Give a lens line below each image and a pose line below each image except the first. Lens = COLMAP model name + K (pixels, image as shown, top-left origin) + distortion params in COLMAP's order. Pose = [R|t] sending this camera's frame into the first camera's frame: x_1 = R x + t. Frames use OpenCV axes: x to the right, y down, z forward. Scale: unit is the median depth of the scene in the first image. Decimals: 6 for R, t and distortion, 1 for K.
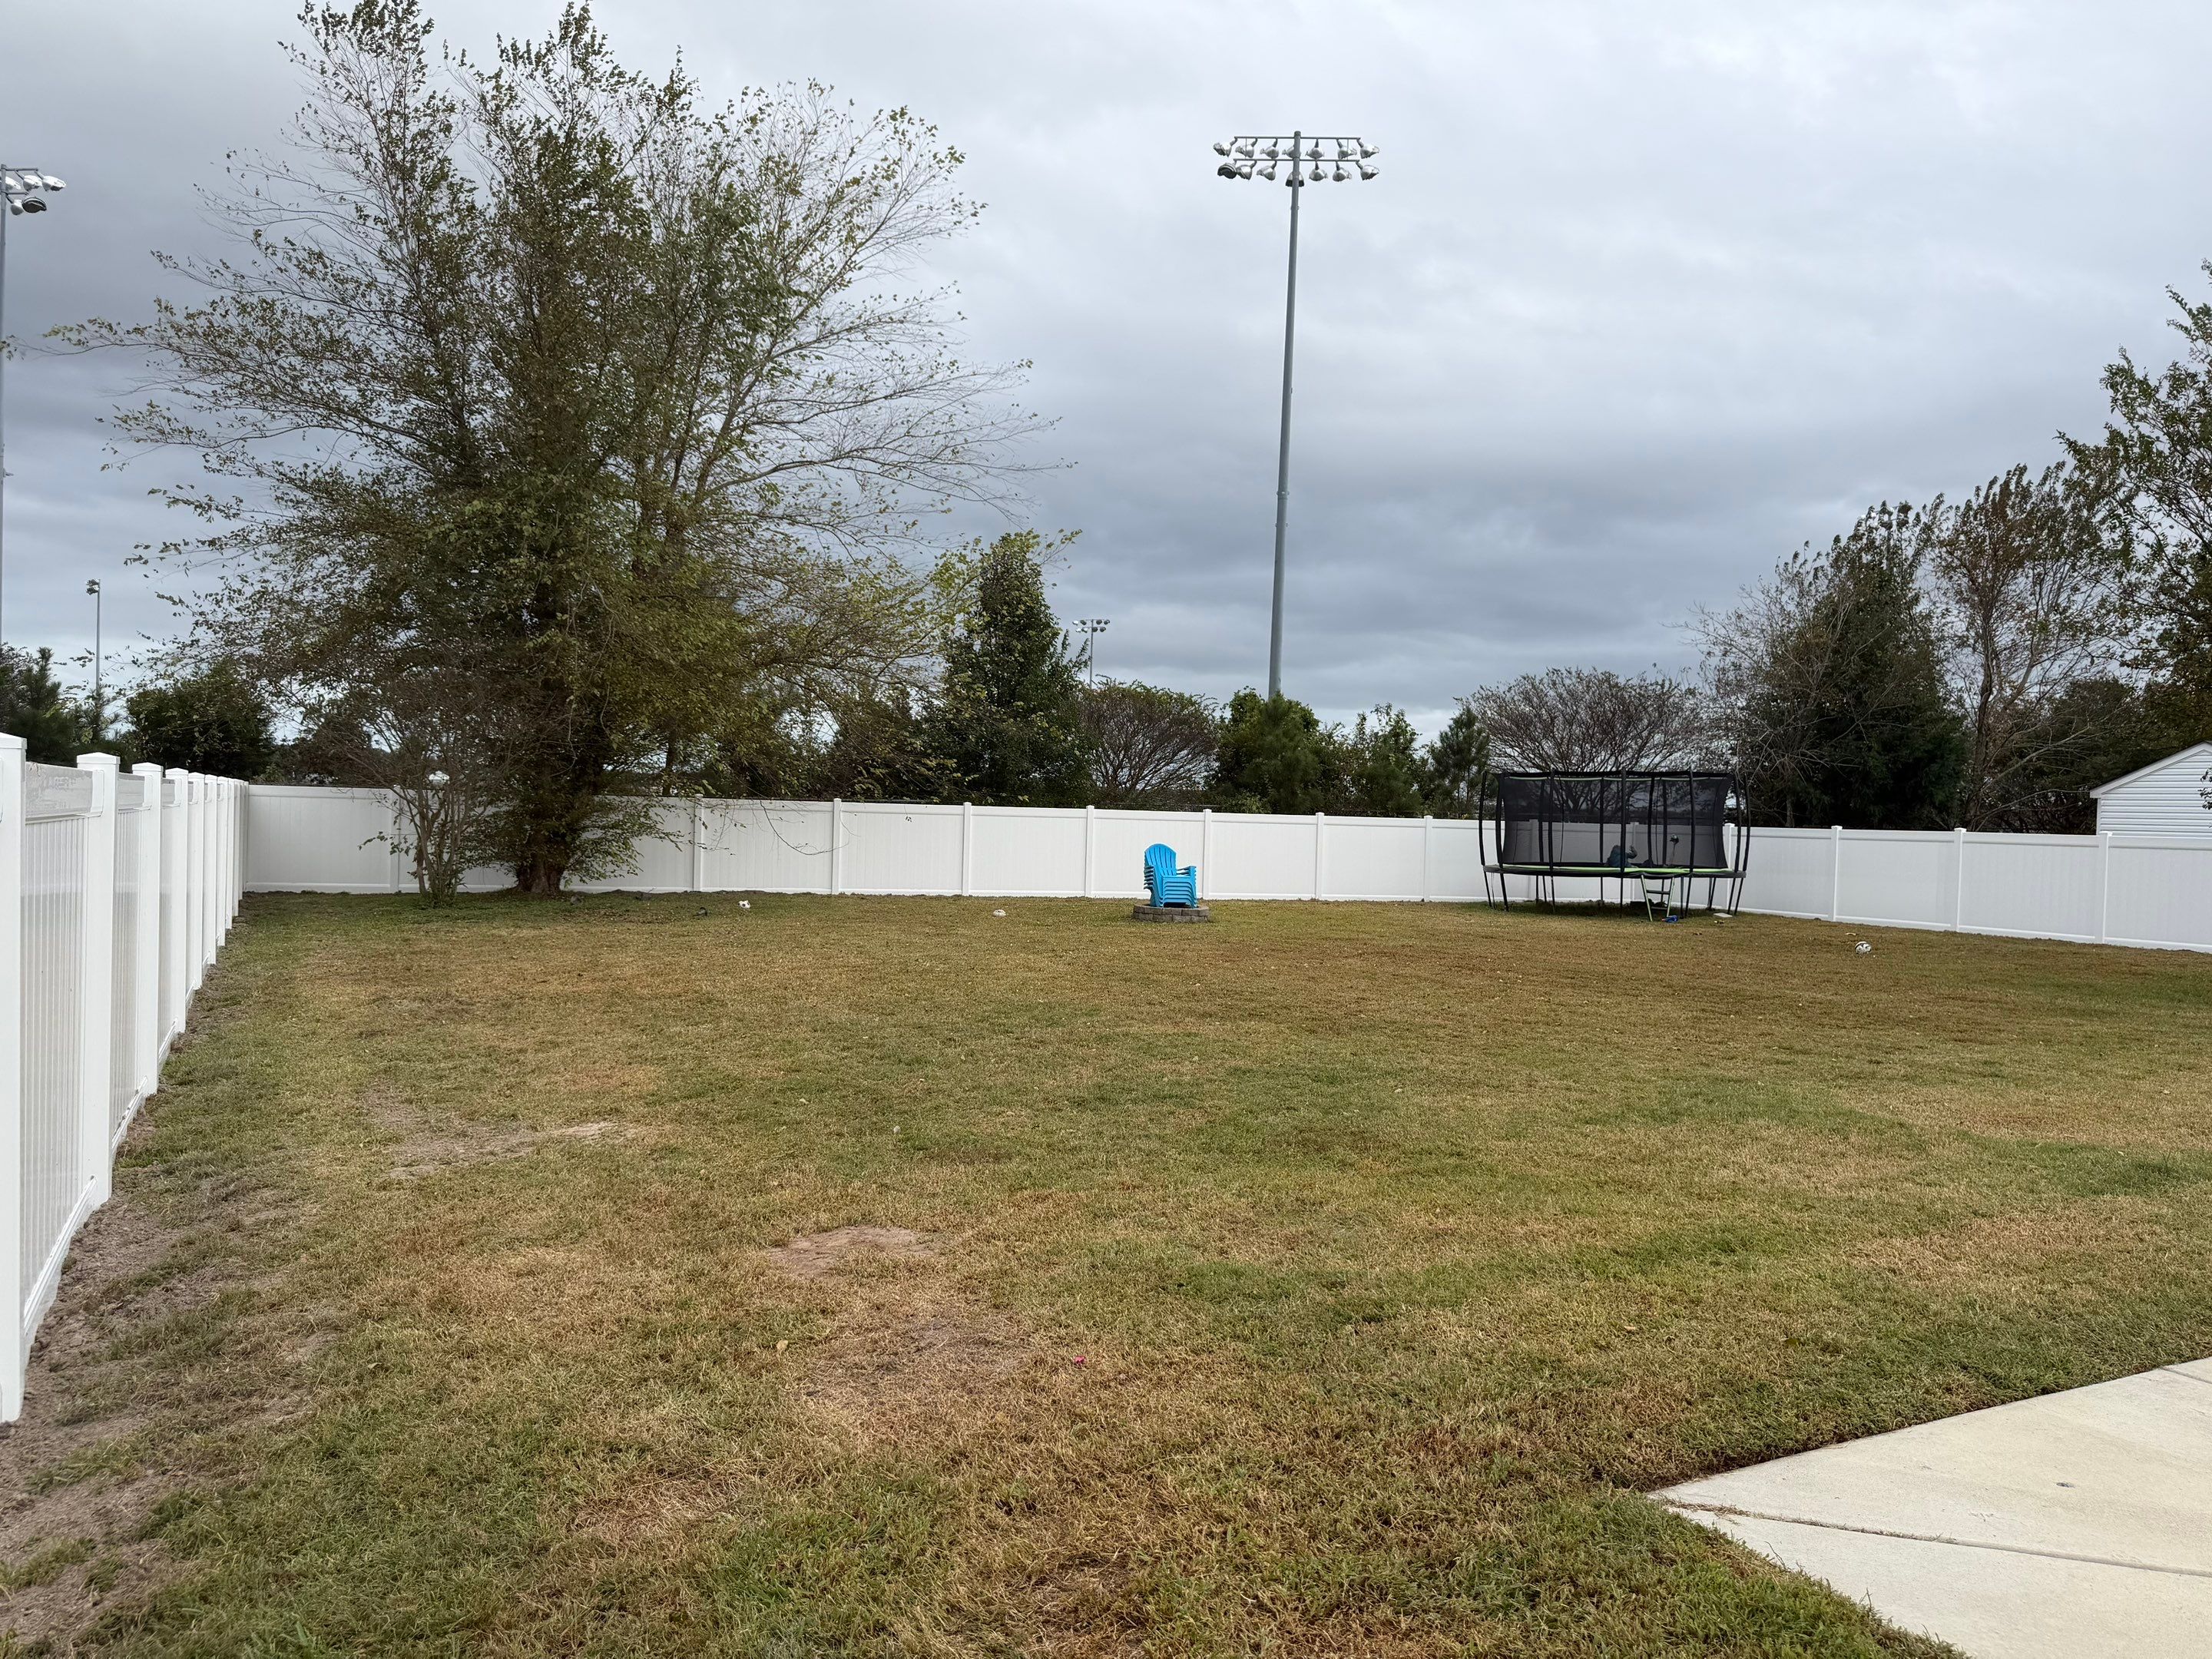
lens RADIAL K [[1490.3, 0, 1081.4], [0, 1490.3, 843.4], [0, 0, 1]] dist [0.021133, -0.024345]
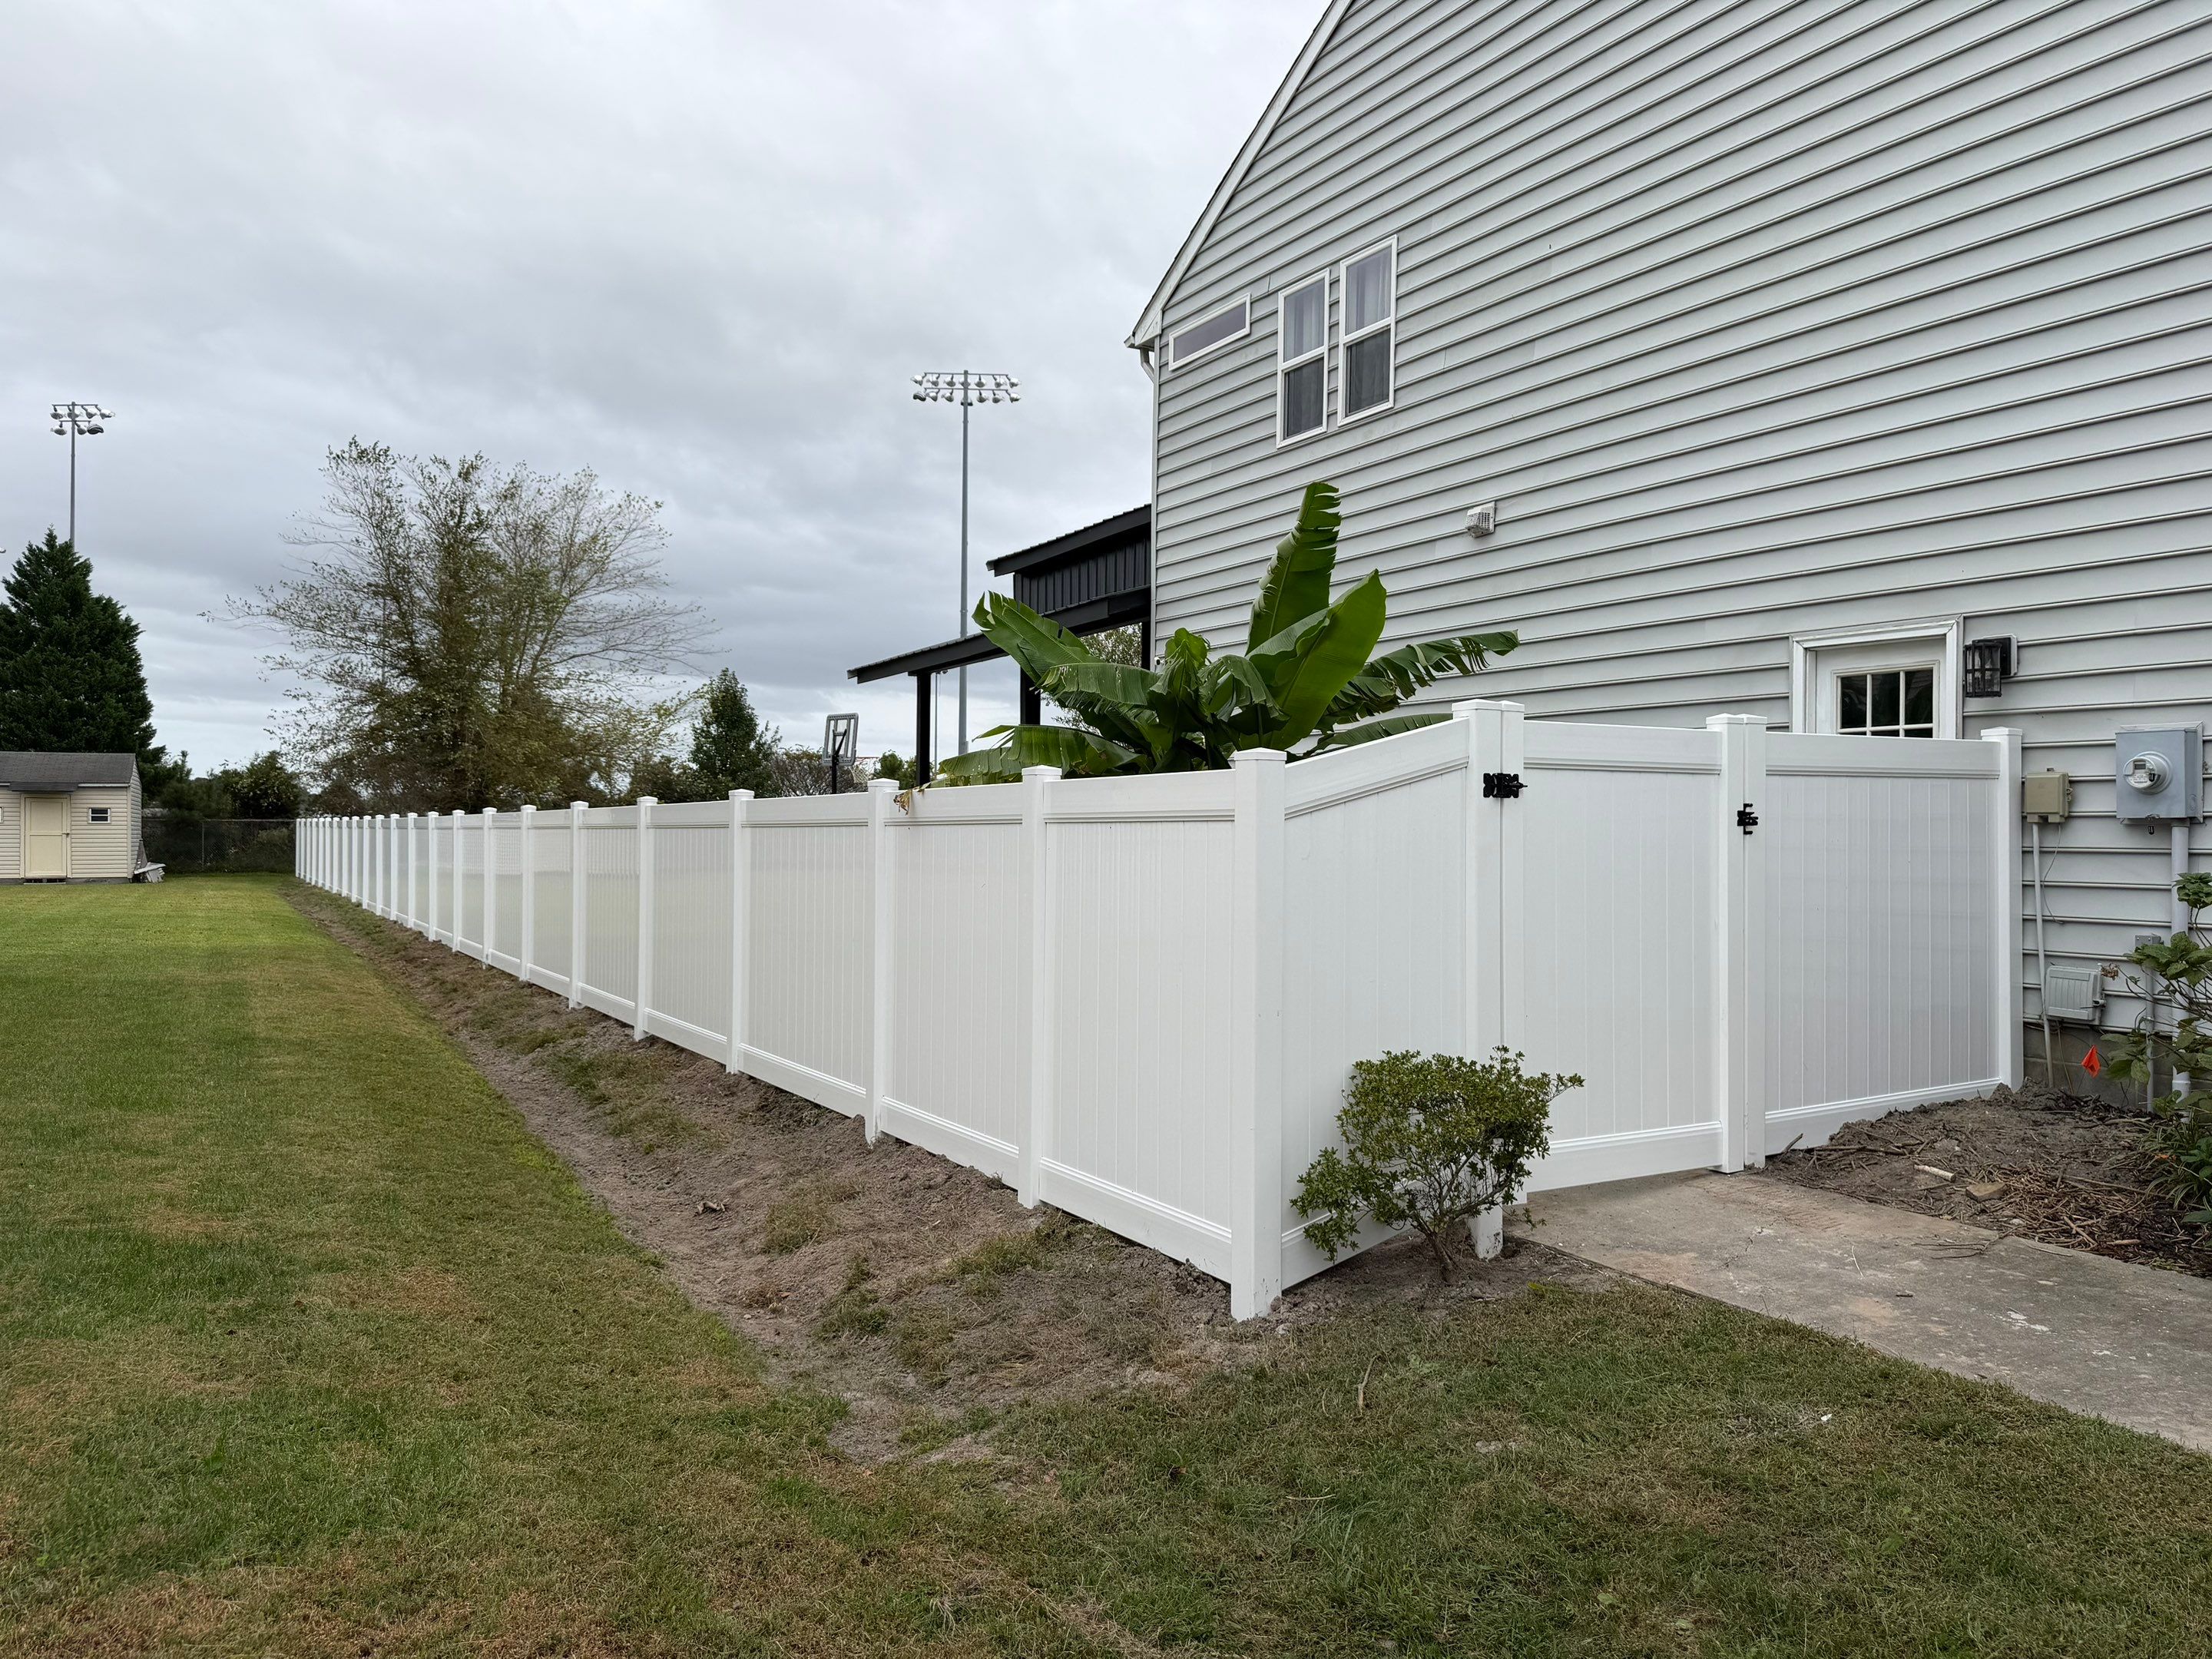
lens RADIAL K [[1490.3, 0, 1101.1], [0, 1490.3, 820.6], [0, 0, 1]] dist [0.021133, -0.024345]
pose [[0.997554, -0.016543, 0.067909, 0.404835], [0.018181, 0.999556, -0.023585, 0.029569], [-0.067489, 0.024762, 0.997413, -1.165140]]
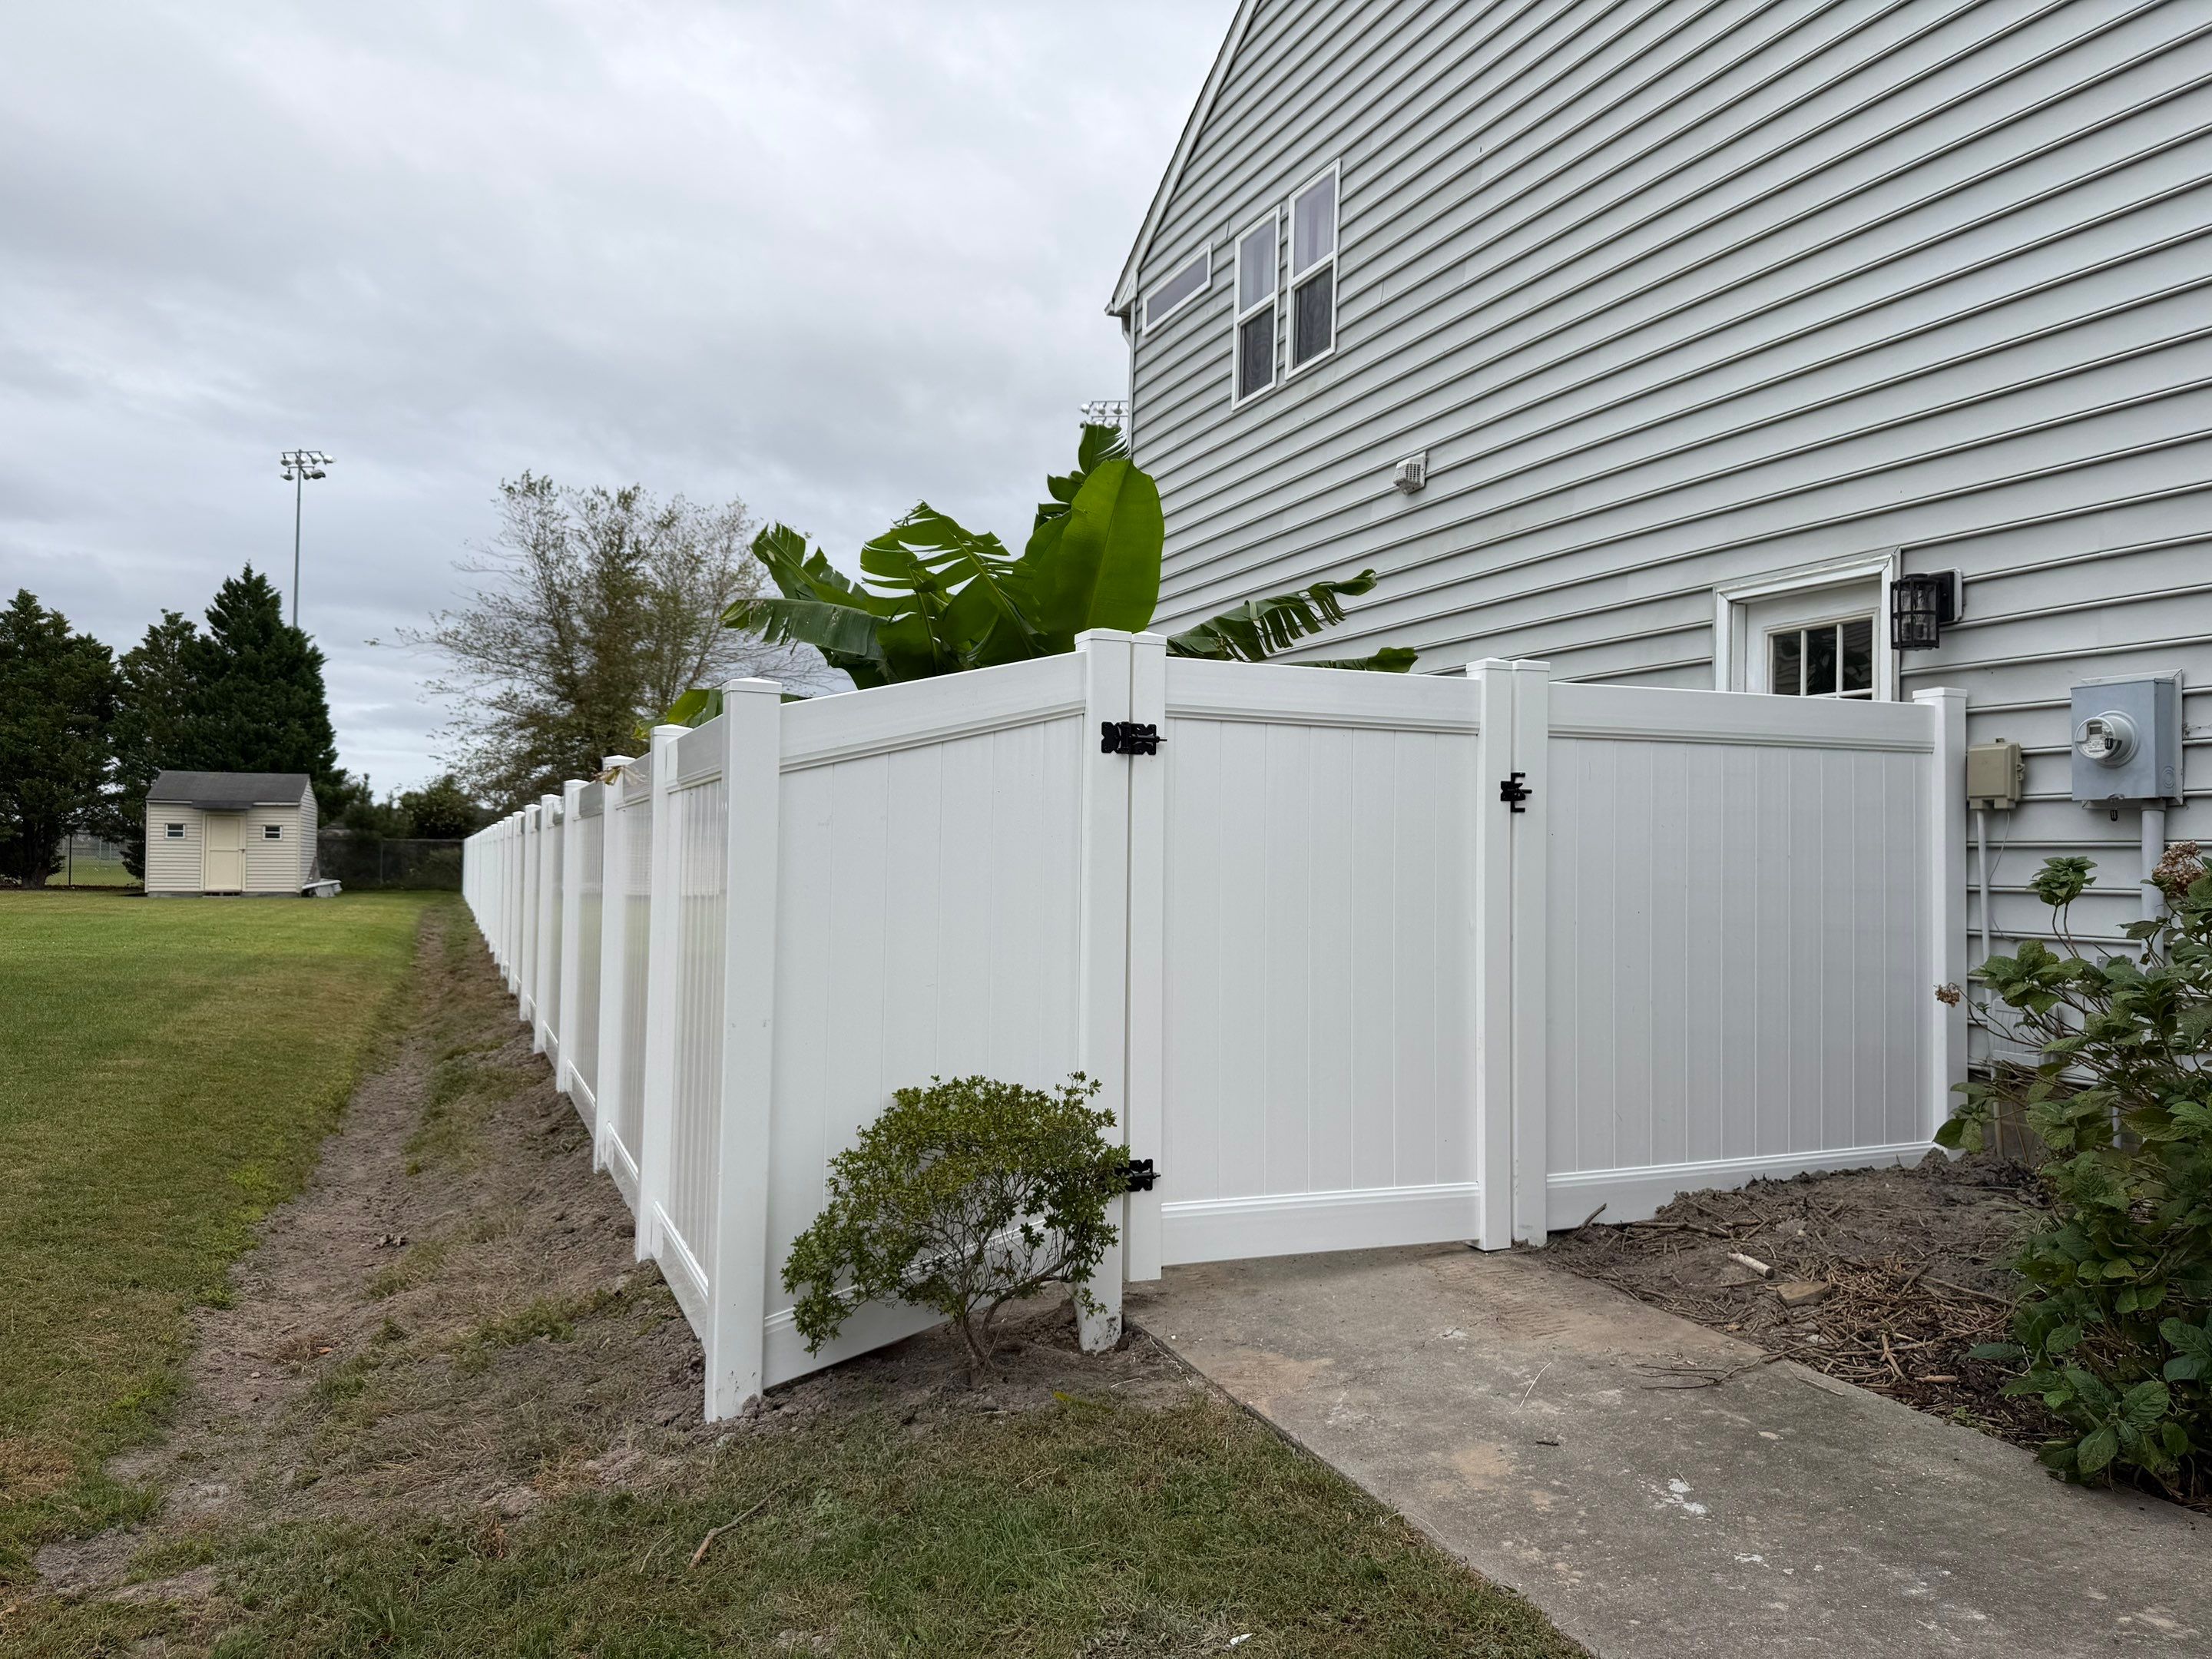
lens RADIAL K [[1490.3, 0, 1120.3], [0, 1490.3, 833.1], [0, 0, 1]] dist [0.021133, -0.024345]
pose [[0.998391, -0.007459, -0.056218, 0.499579], [0.005243, 0.999207, -0.039472, 0.039045], [0.056467, 0.039114, 0.997638, -1.112219]]
